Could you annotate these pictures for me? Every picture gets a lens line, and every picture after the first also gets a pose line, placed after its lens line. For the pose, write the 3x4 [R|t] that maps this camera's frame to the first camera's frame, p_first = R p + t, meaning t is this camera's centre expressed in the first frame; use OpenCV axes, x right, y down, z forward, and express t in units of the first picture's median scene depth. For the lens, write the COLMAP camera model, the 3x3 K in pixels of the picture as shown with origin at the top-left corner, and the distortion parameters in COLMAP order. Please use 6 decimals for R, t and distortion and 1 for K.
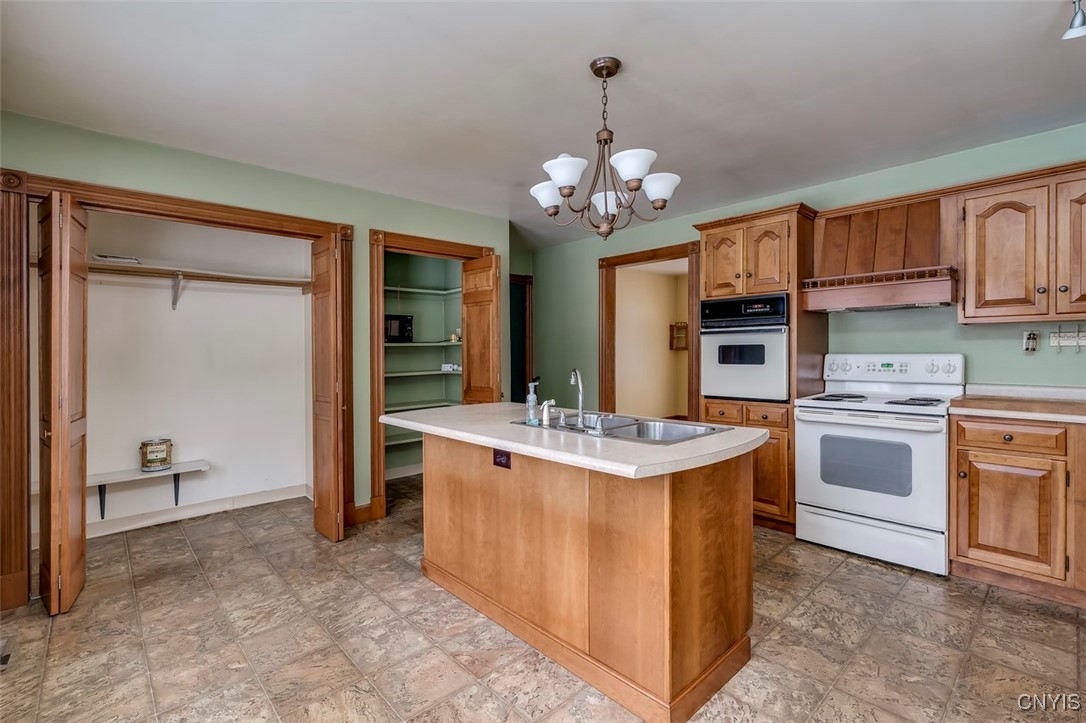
lens RADIAL K [[492.1, 0, 548.5], [0, 492.1, 359.9], [0, 0, 1]] dist [0.000422, 0.000091]
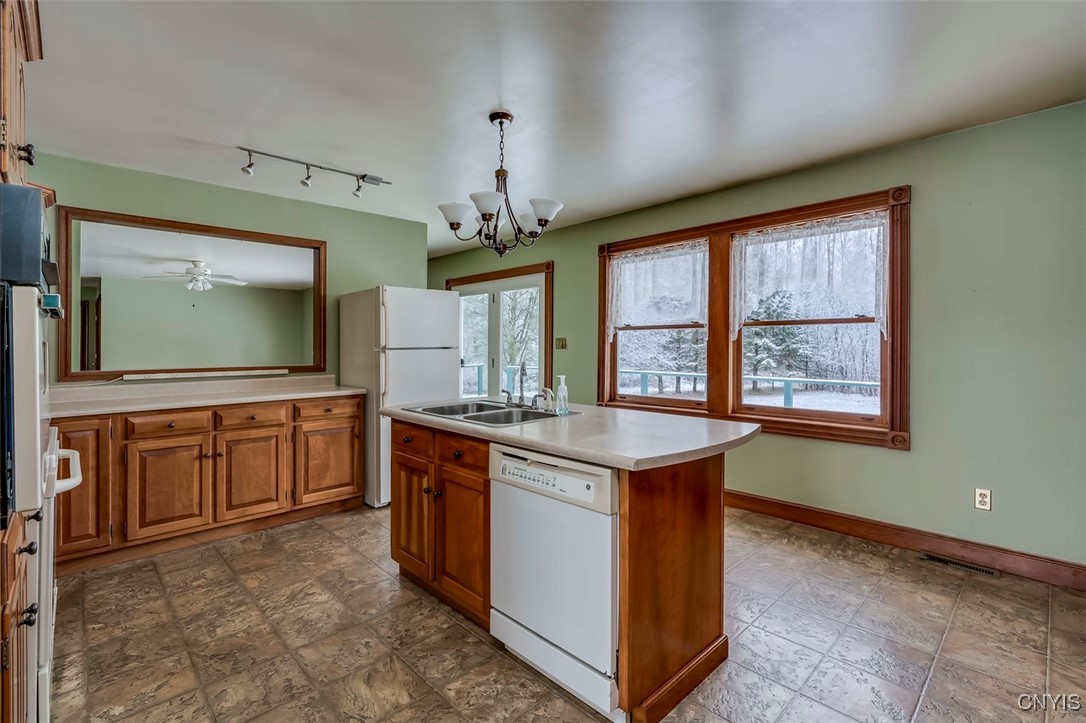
lens RADIAL K [[497.4, 0, 539.9], [0, 497.4, 343.5], [0, 0, 1]] dist [-0.000178, 0.000085]
pose [[-0.999816, 0.019076, -0.001897, 0.007139], [0.019035, 0.999629, 0.019469, -0.046827], [0.002268, 0.019429, -0.999809, 2.119327]]
